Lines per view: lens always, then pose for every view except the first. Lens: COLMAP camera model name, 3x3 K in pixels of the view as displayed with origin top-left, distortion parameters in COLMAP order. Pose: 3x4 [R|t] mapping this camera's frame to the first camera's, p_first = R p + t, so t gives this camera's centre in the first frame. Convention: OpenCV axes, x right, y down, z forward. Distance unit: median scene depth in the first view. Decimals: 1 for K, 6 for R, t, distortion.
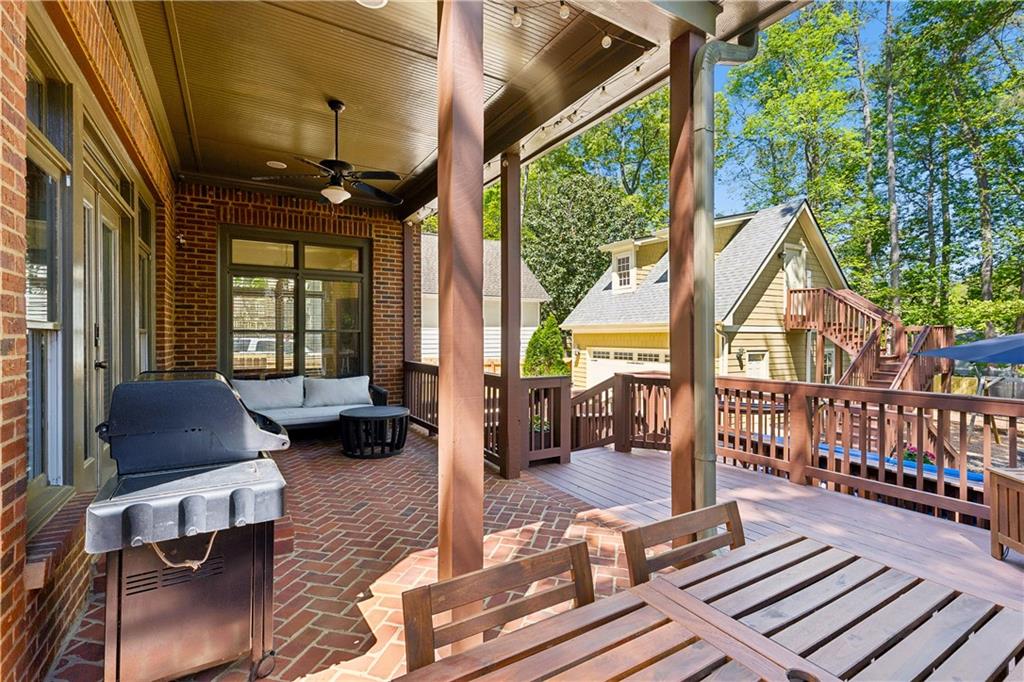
lens RADIAL K [[463.8, 0, 507.8], [0, 463.8, 341.1], [0, 0, 1]] dist [0.003956, -0.000134]
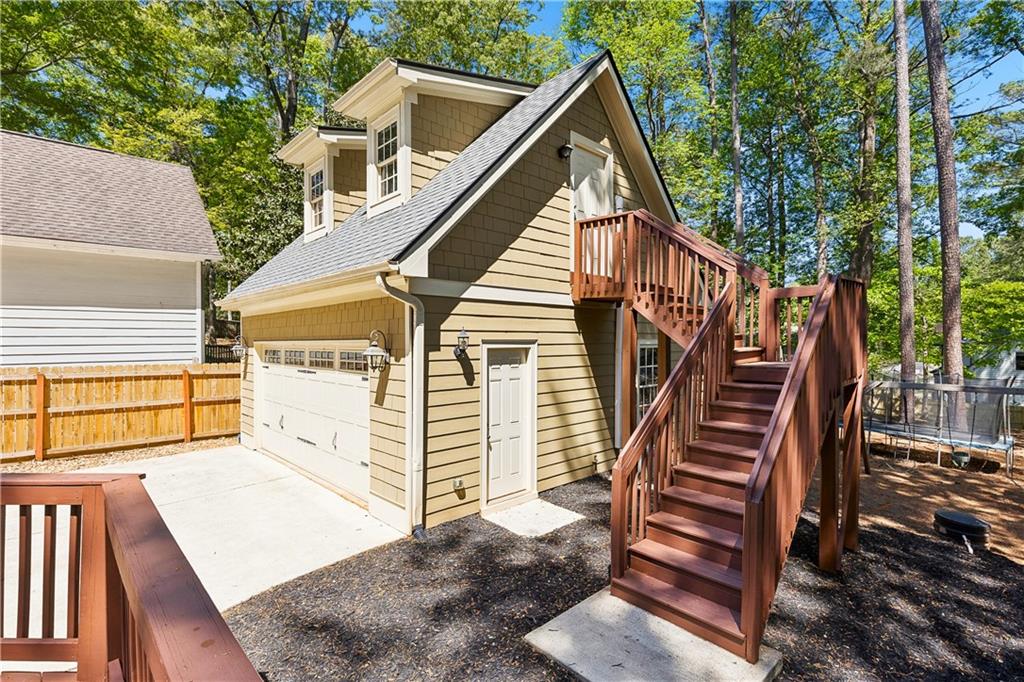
lens RADIAL K [[463.8, 0, 513.2], [0, 463.8, 343.2], [0, 0, 1]] dist [0.003956, -0.000134]
pose [[0.968986, -0.002453, 0.247105, 0.424802], [0.002920, 0.999995, -0.001525, 0.023203], [-0.247100, 0.002200, 0.968988, 0.544318]]
